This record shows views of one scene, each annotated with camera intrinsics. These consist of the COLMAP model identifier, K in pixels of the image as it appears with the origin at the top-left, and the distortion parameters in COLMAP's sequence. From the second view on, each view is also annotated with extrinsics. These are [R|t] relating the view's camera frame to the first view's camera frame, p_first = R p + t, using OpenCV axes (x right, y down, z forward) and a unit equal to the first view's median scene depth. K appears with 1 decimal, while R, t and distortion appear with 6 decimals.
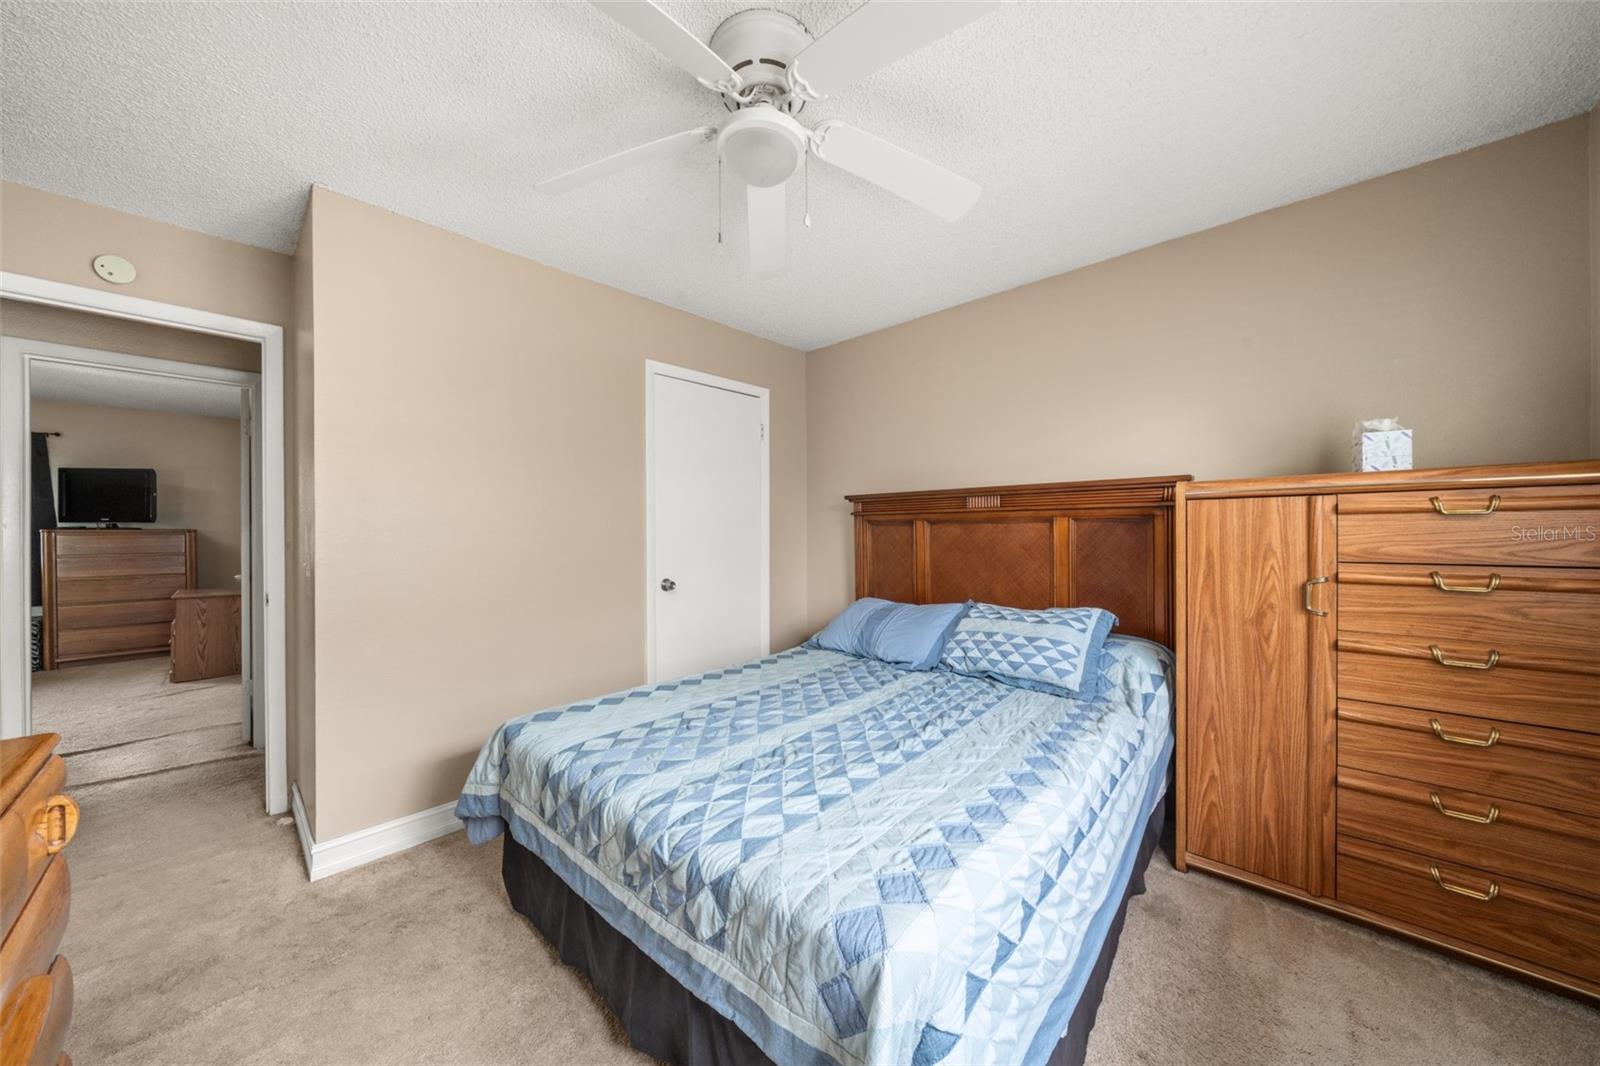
lens RADIAL K [[560.9, 0, 798.8], [0, 560.9, 533.4], [0, 0, 1]] dist [-0.005902, 0.000019]
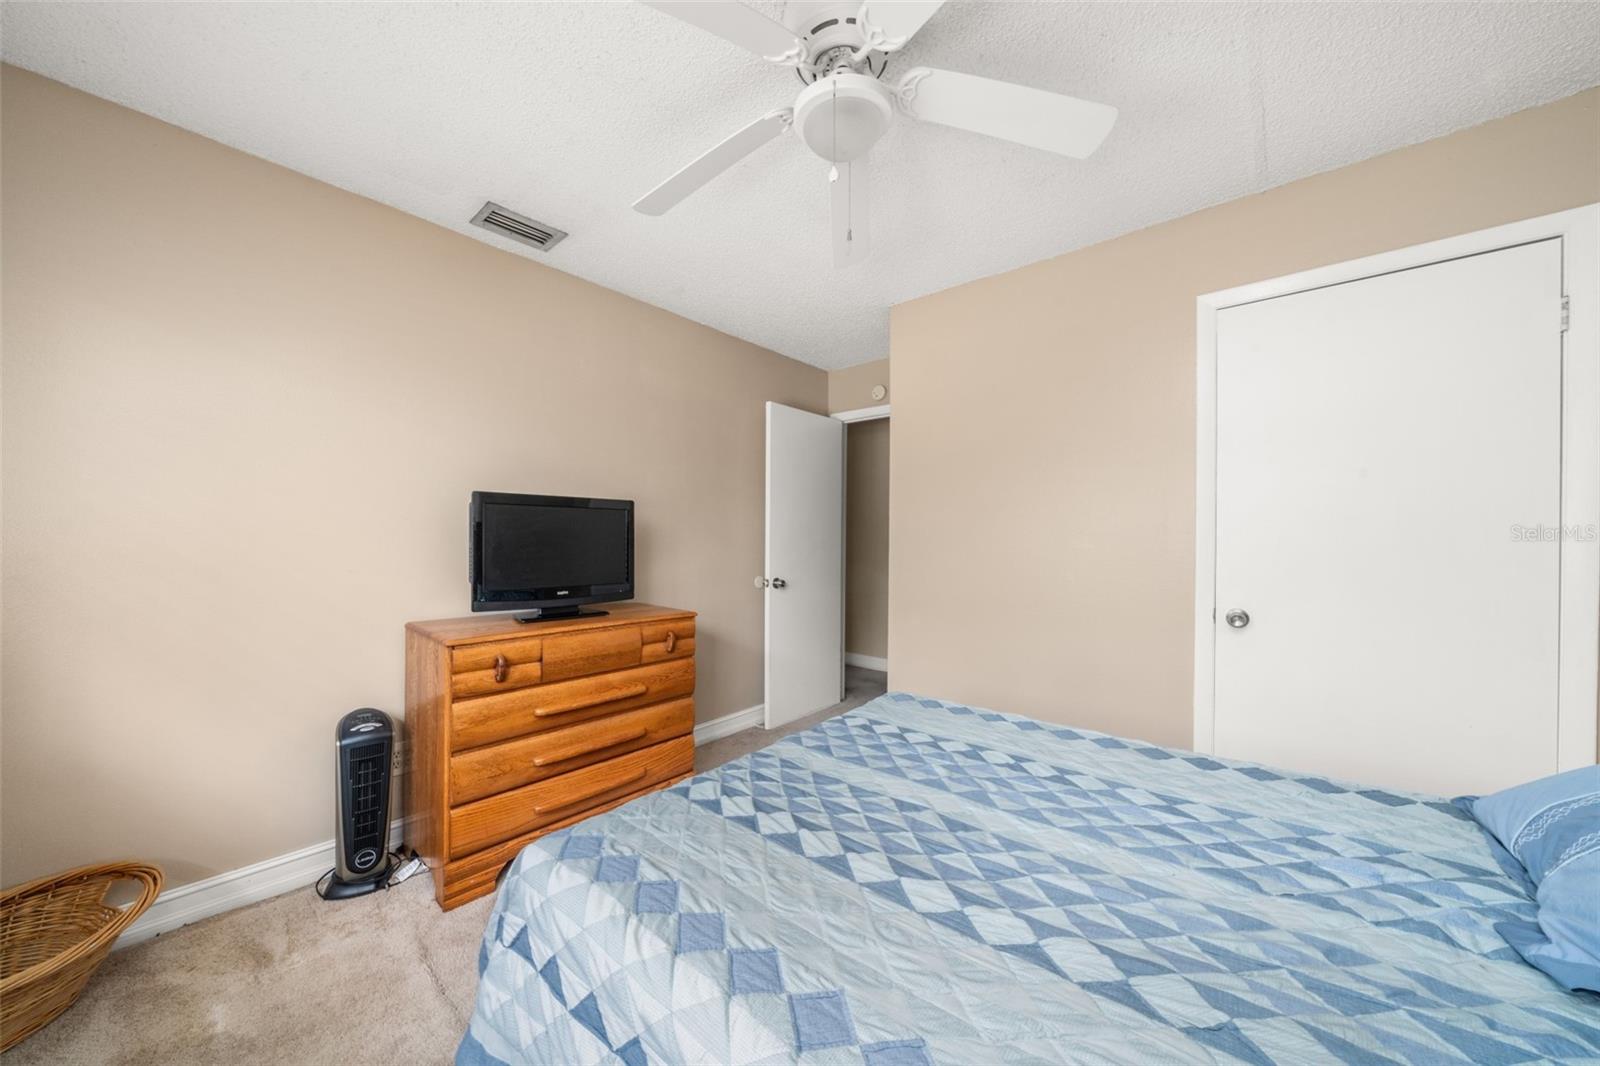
lens RADIAL K [[560.9, 0, 769.8], [0, 560.9, 540.0], [0, 0, 1]] dist [-0.005902, 0.000019]
pose [[0.001743, 0.014306, -0.999896, 0.587842], [-0.005760, 0.999881, 0.014296, -0.010181], [0.999982, 0.005735, 0.001825, 0.606228]]
